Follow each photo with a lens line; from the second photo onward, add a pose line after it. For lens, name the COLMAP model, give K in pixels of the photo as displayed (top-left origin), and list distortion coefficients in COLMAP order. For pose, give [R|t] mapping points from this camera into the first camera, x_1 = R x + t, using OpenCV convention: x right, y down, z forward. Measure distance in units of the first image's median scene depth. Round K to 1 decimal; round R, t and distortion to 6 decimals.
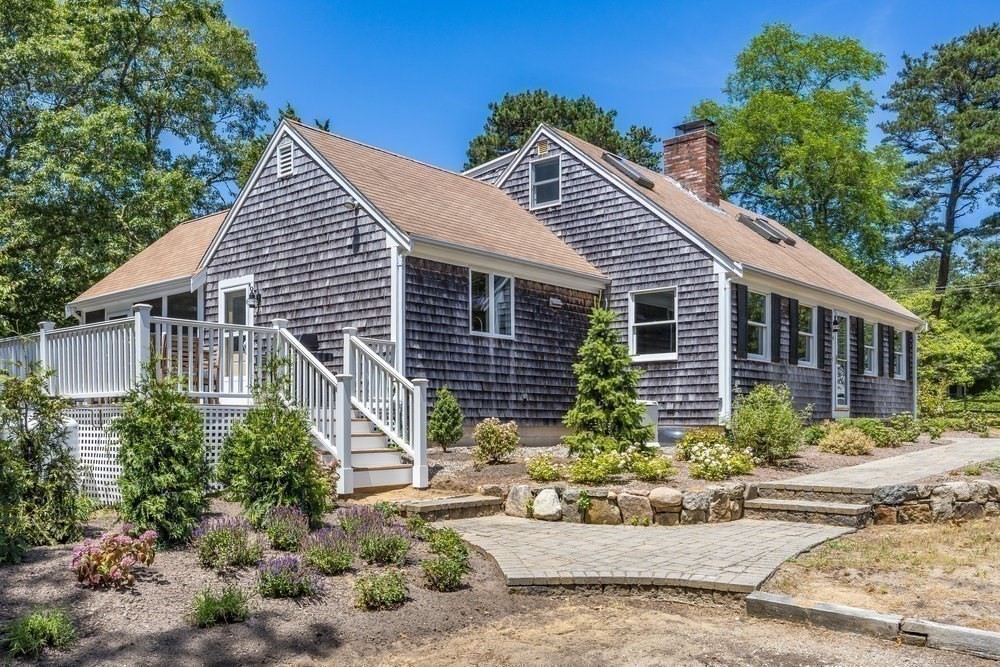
lens RADIAL K [[840.7, 0, 486.1], [0, 840.7, 434.0], [0, 0, 1]] dist [-0.011901, 0.003869]
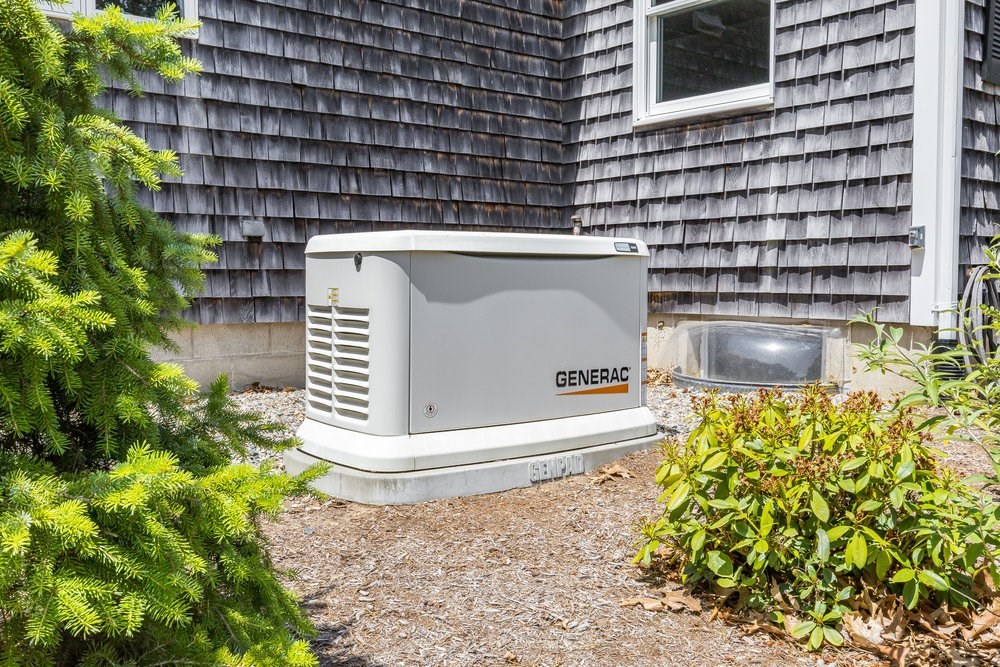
lens RADIAL K [[979.6, 0, 504.6], [0, 979.6, 330.3], [0, 0, 1]] dist [0.010413, 0.000000]
pose [[0.988431, 0.006317, -0.151541, 0.188291], [-0.000063, 0.999149, 0.041236, -0.021216], [0.151672, -0.040749, 0.987591, 0.639871]]
